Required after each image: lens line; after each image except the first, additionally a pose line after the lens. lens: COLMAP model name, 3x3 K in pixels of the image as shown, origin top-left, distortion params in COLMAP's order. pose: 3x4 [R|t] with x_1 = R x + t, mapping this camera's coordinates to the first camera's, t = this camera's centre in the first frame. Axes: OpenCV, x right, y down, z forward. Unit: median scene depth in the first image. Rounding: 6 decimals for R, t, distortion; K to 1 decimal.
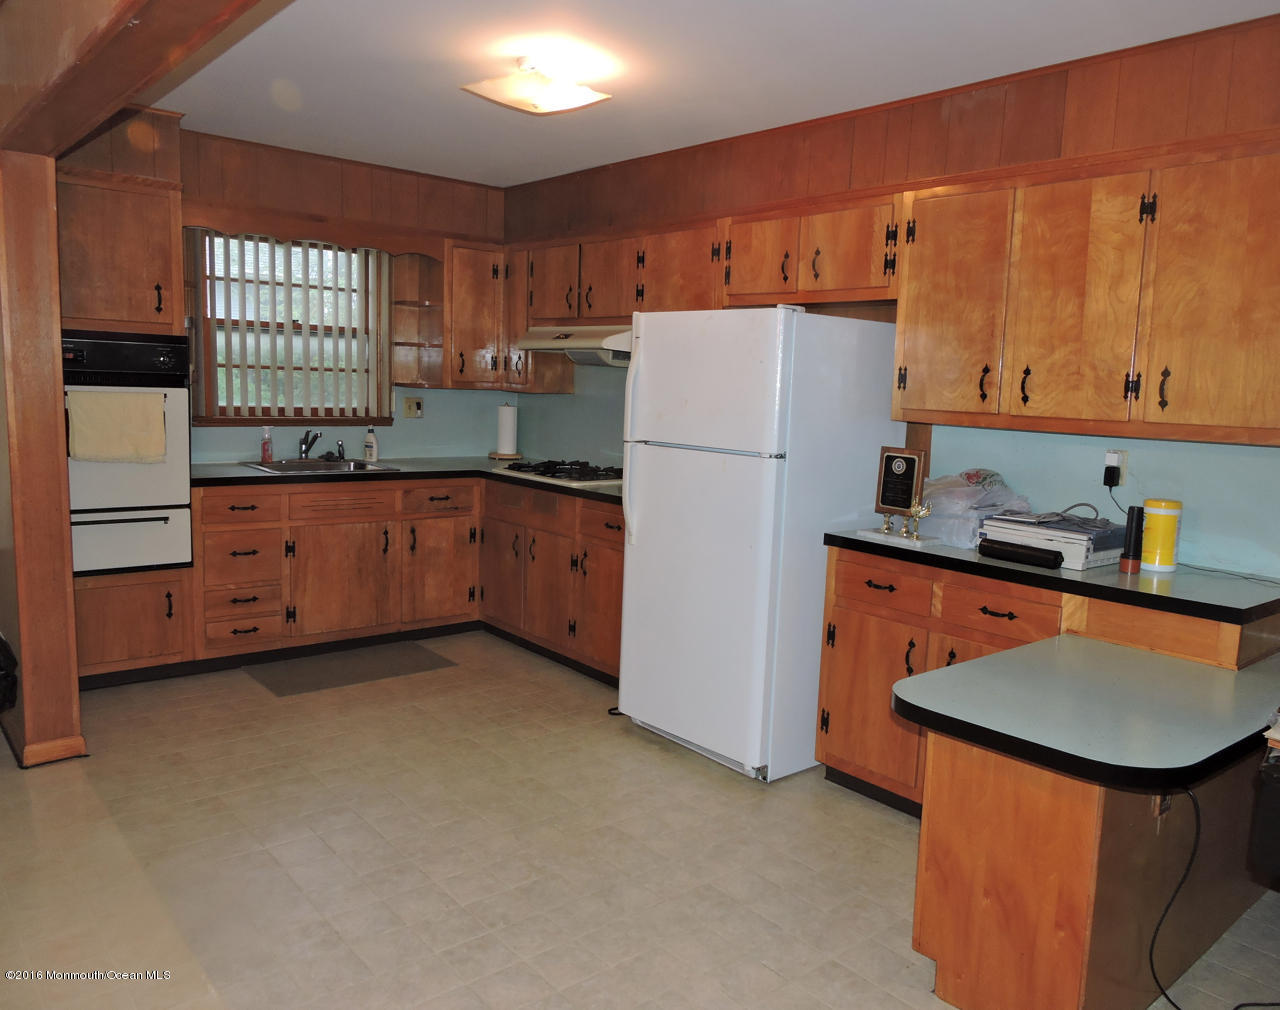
lens RADIAL K [[864.7, 0, 646.7], [0, 864.7, 494.1], [0, 0, 1]] dist [-0.004494, -0.011503]
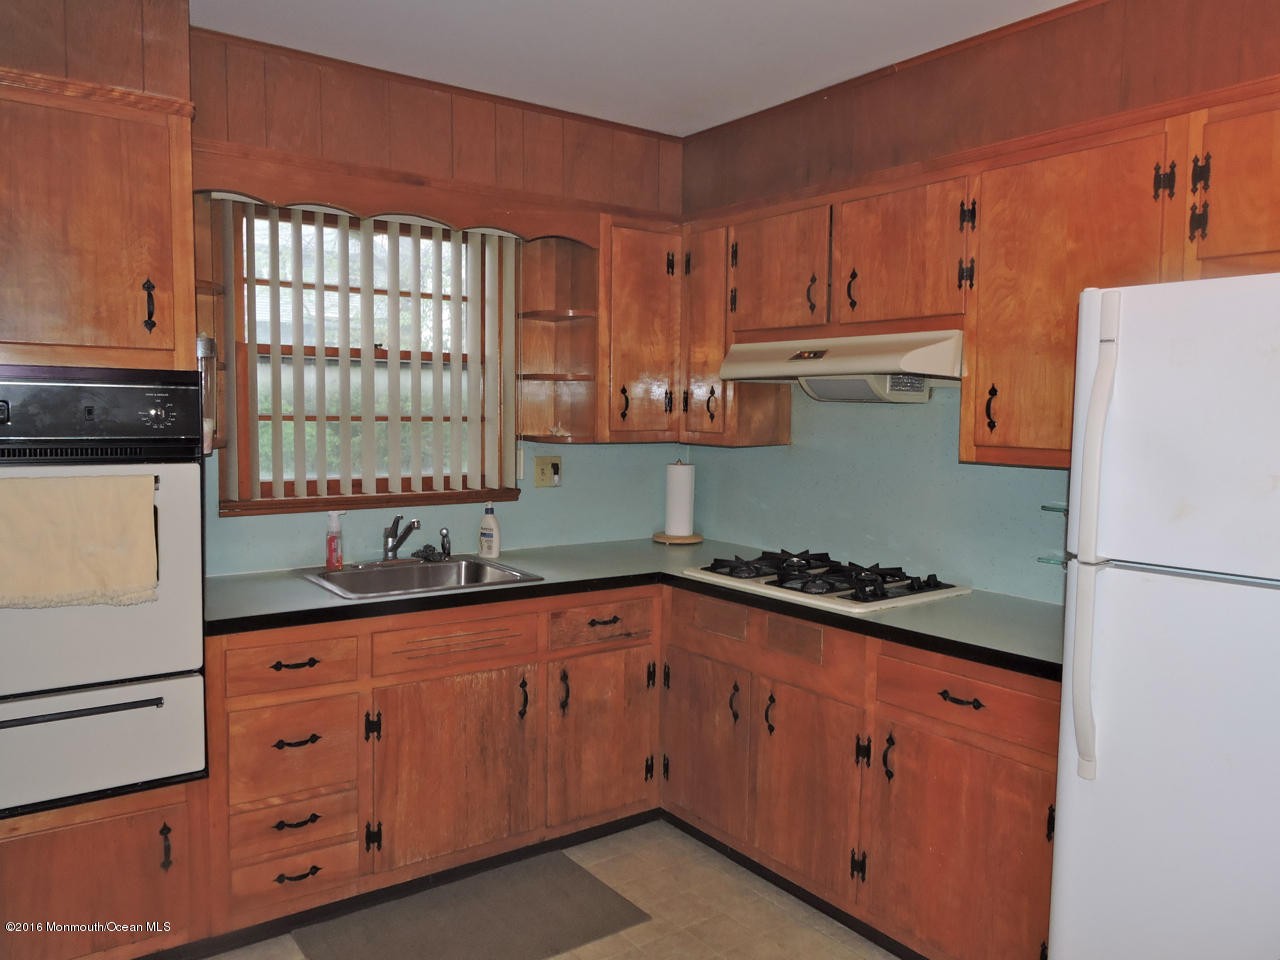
lens RADIAL K [[917.2, 0, 638.1], [0, 917.2, 478.3], [0, 0, 1]] dist [0.004451, 0.000968]
pose [[0.995802, -0.021614, -0.088950, -0.160617], [0.016201, 0.997998, -0.061134, -0.059069], [0.090094, 0.059437, 0.994158, 0.355802]]
